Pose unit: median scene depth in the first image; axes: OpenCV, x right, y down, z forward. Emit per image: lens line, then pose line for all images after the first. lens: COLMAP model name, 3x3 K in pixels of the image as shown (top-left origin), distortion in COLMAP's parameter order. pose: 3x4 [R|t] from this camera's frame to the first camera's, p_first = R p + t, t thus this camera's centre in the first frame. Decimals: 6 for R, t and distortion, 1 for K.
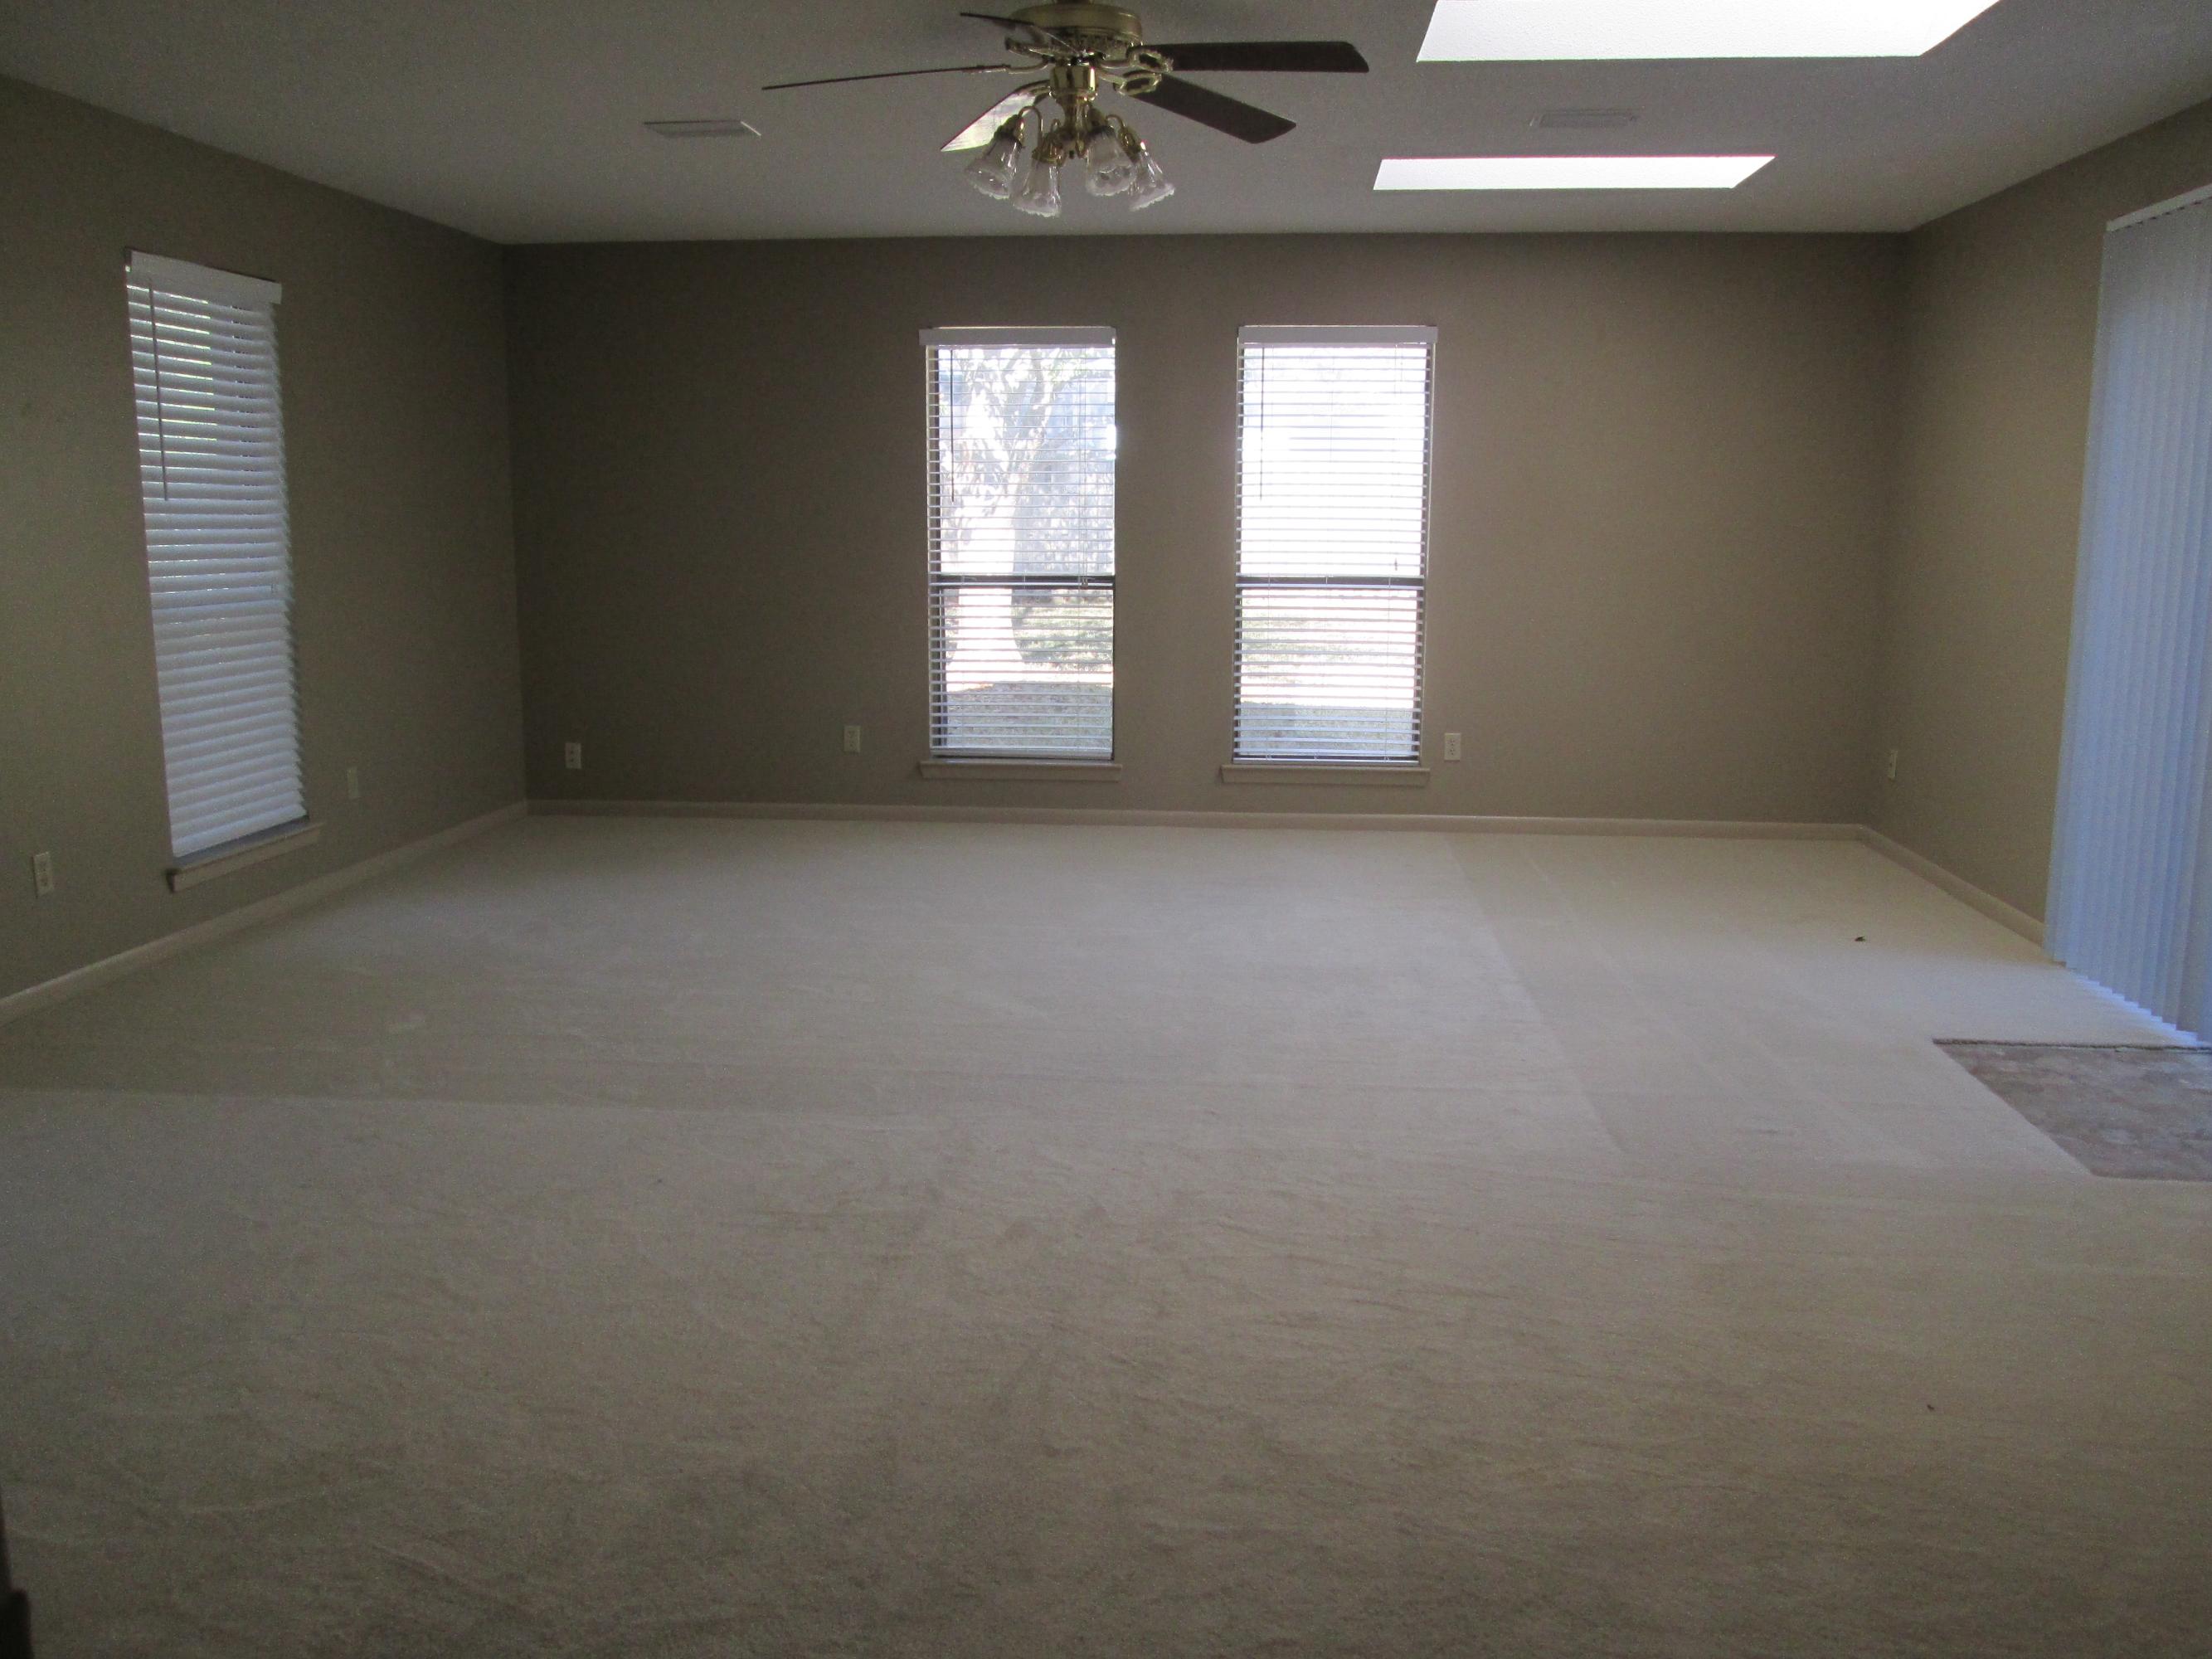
lens RADIAL K [[1840.2, 0, 1106.0], [0, 1840.2, 829.5], [0, 0, 1]] dist [-0.032057, -0.001399]
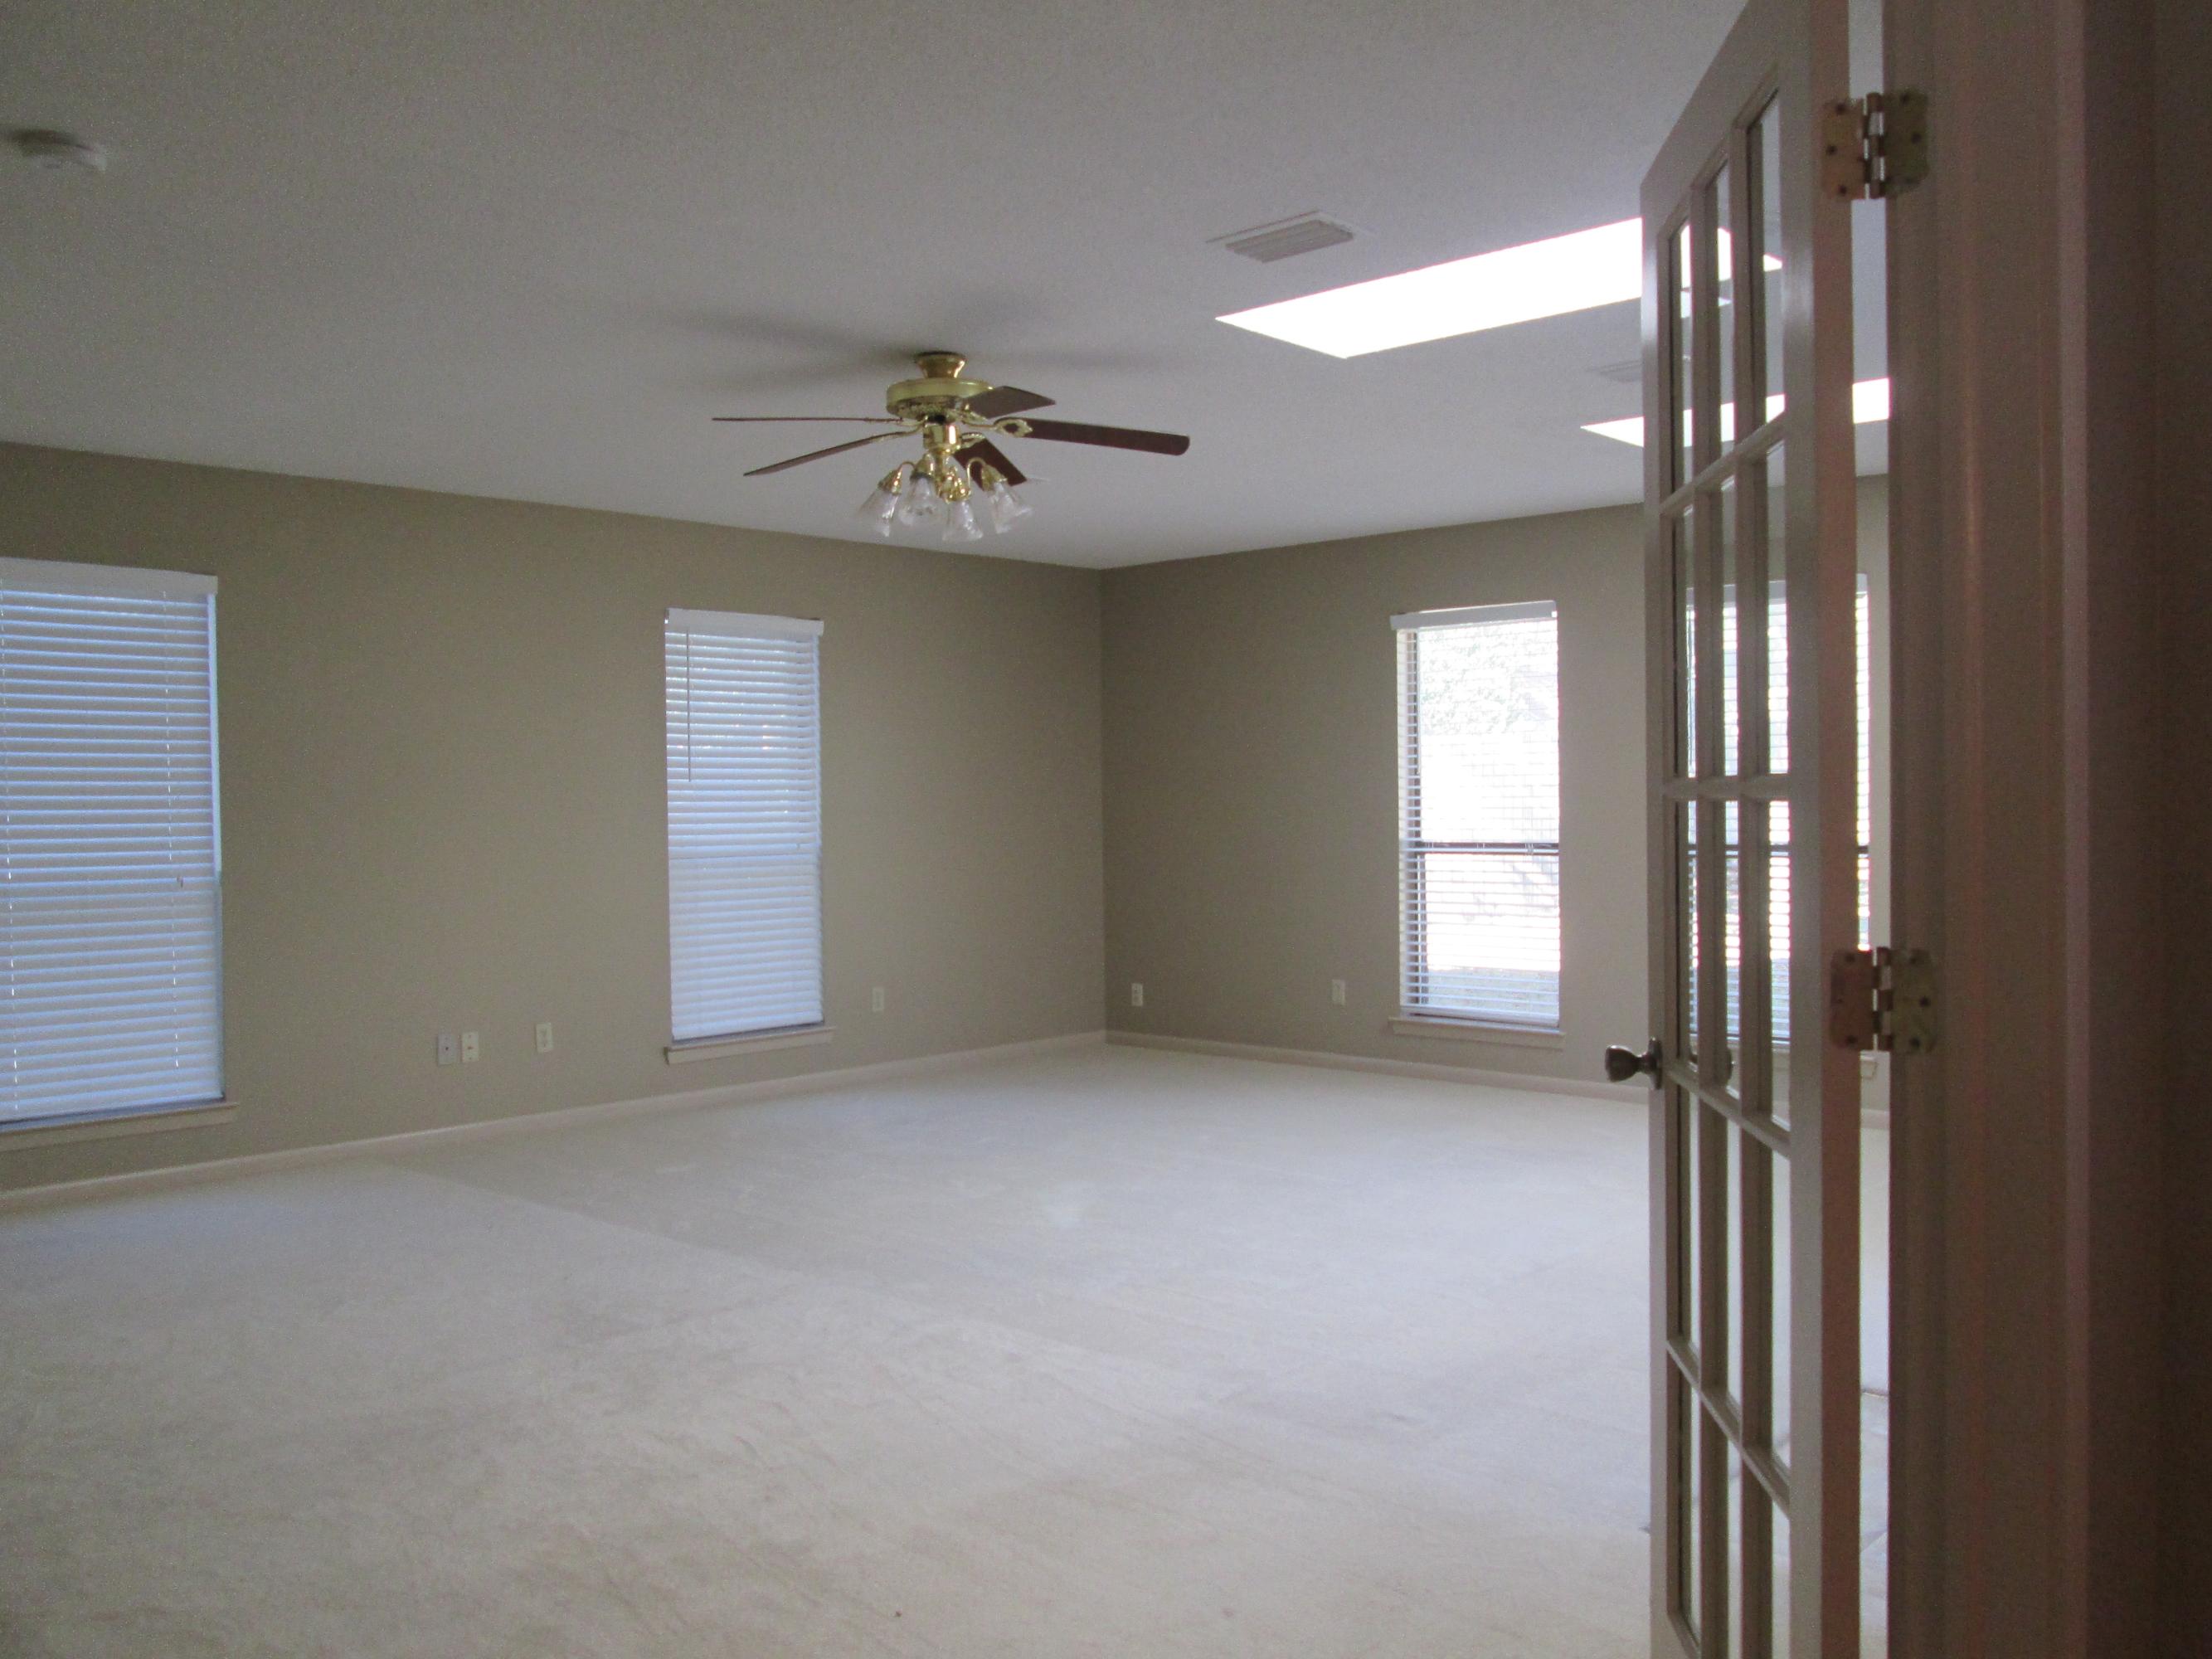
lens RADIAL K [[1840.2, 0, 1106.0], [0, 1840.2, 829.5], [0, 0, 1]] dist [-0.032057, -0.001399]
pose [[0.796763, 0.000318, -0.604291, 0.518895], [-0.089680, 0.988989, -0.117724, -0.006423], [0.597600, 0.147991, 0.788018, 0.078007]]
